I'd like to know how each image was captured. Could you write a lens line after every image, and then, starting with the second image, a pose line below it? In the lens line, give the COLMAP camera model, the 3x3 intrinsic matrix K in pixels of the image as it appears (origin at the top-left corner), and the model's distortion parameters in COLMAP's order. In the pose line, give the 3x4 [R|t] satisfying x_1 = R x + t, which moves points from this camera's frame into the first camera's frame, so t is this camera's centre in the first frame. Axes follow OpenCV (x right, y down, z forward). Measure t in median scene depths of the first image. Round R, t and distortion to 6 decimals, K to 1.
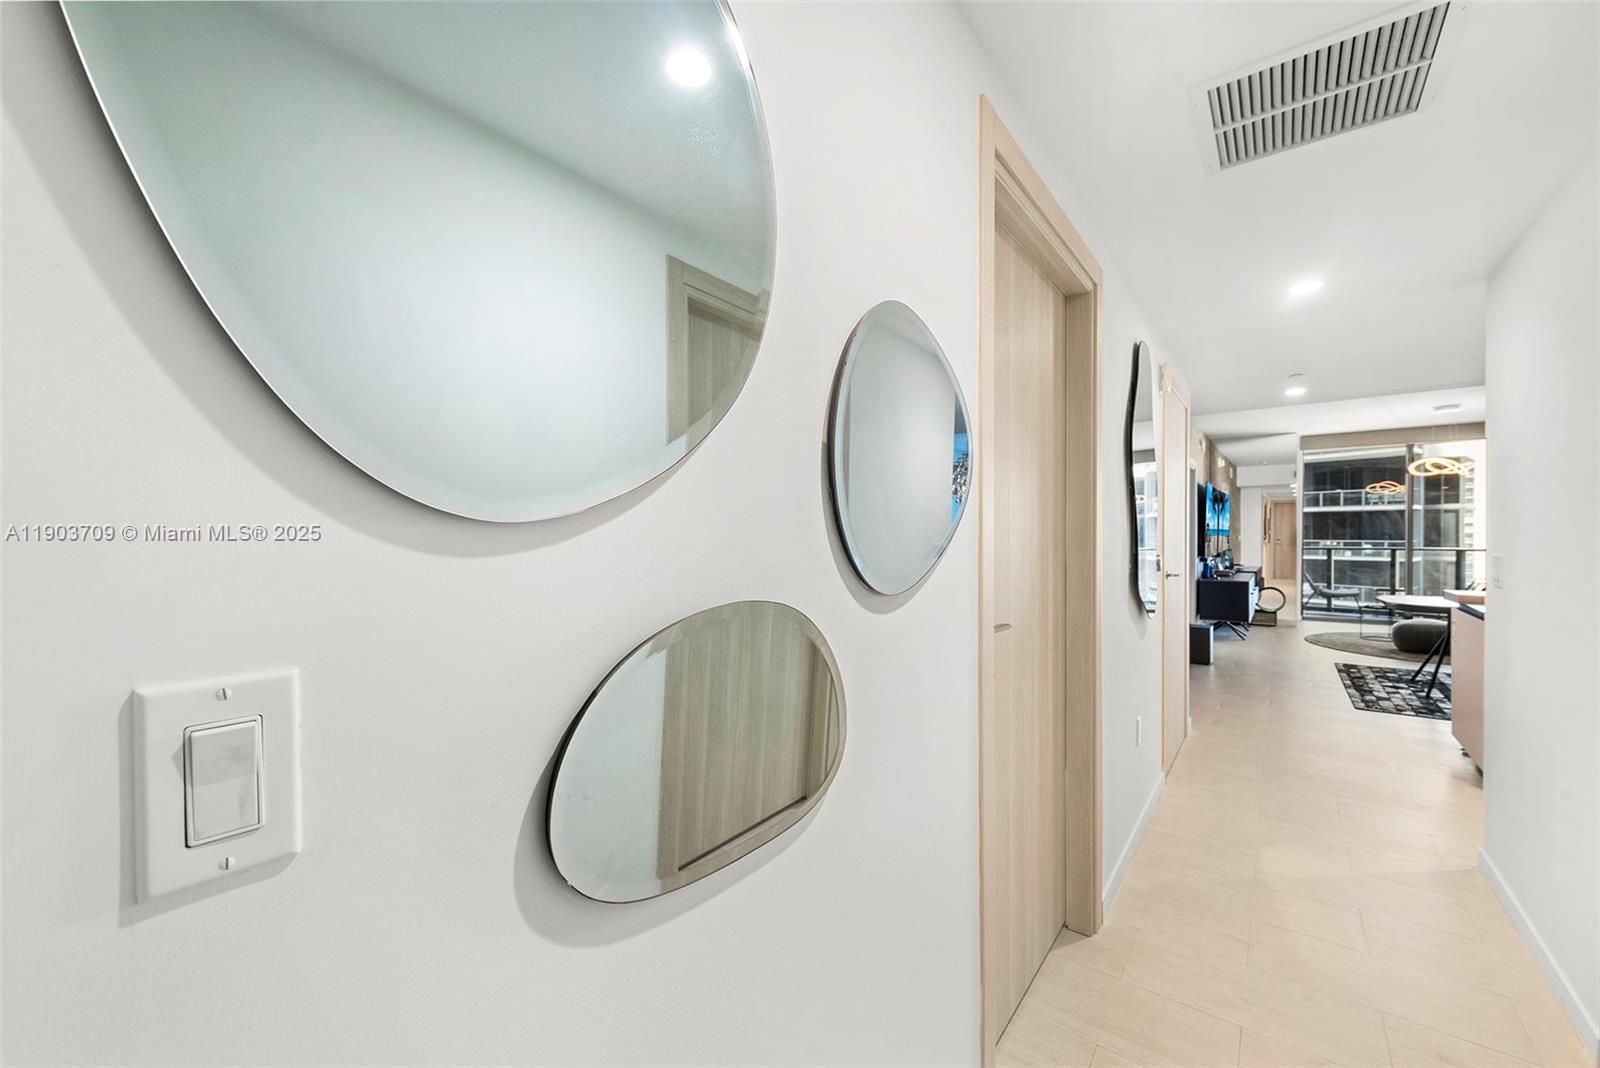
lens RADIAL K [[630.3, 0, 807.8], [0, 630.3, 537.3], [0, 0, 1]] dist [0.013880, -0.004437]
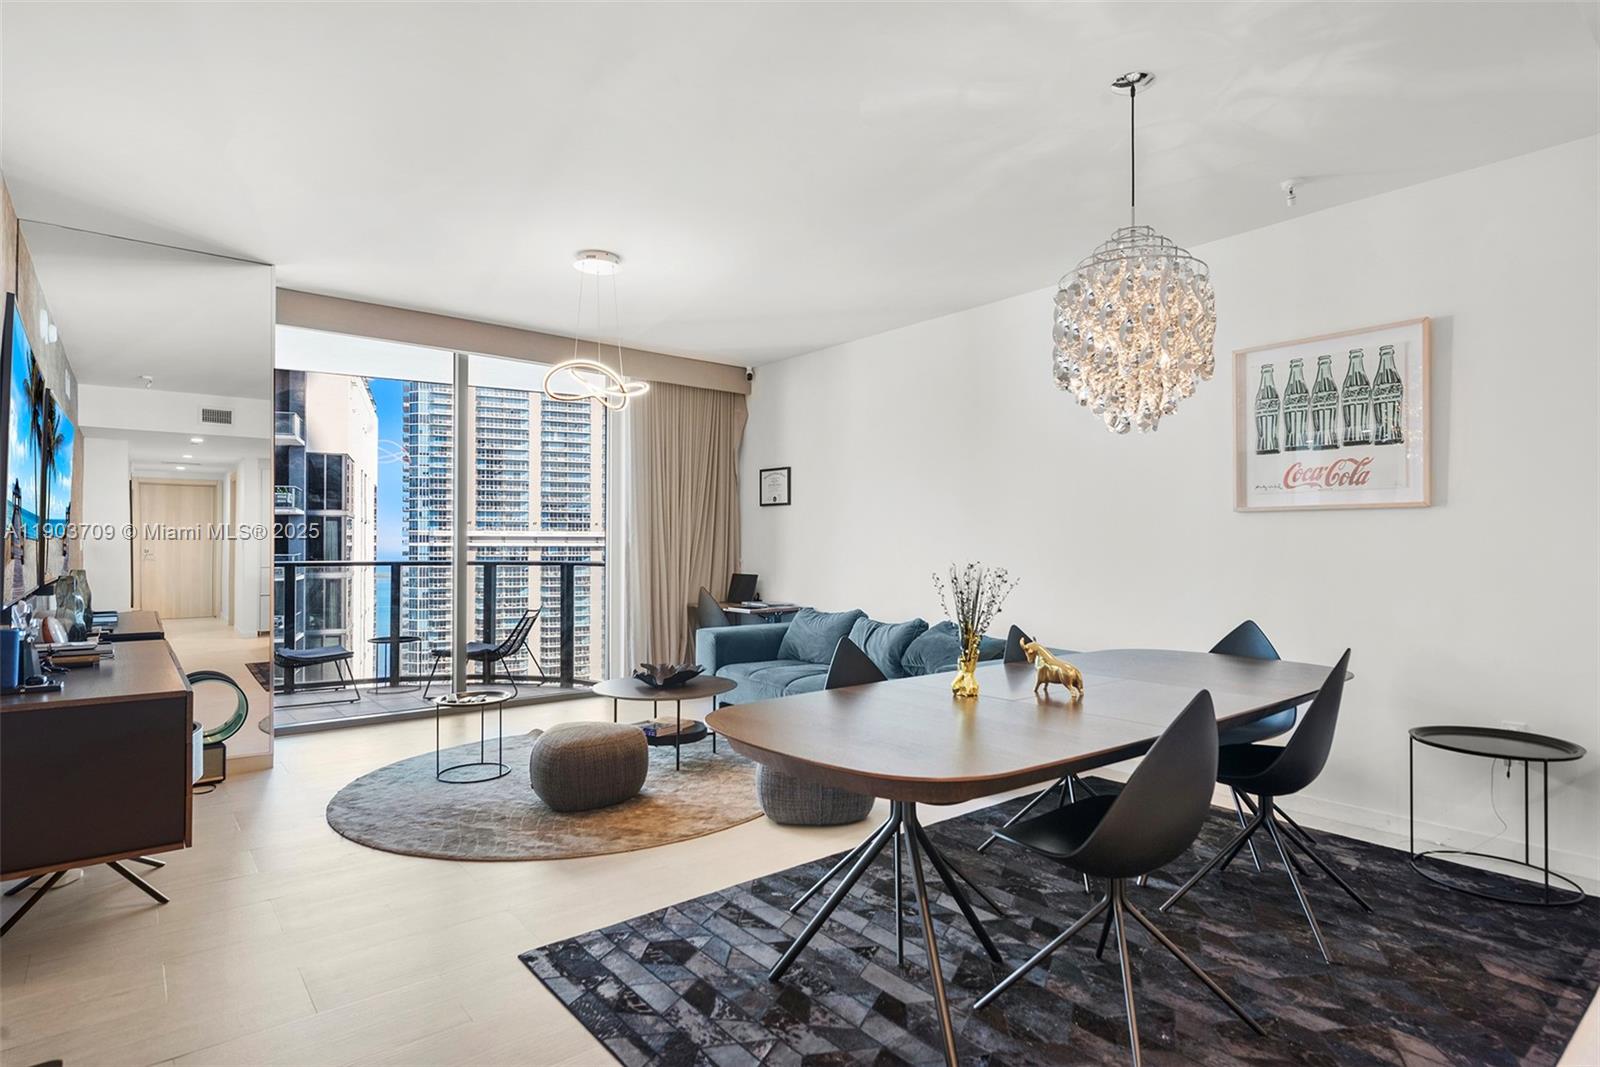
lens RADIAL K [[838.3, 0, 805.6], [0, 838.3, 538.4], [0, 0, 1]] dist [0.012552, -0.000089]
pose [[0.236688, 0.010189, 0.971532, 0.286426], [0.006600, 0.999905, -0.012094, 0.007525], [-0.971563, 0.009274, 0.236598, 0.464389]]
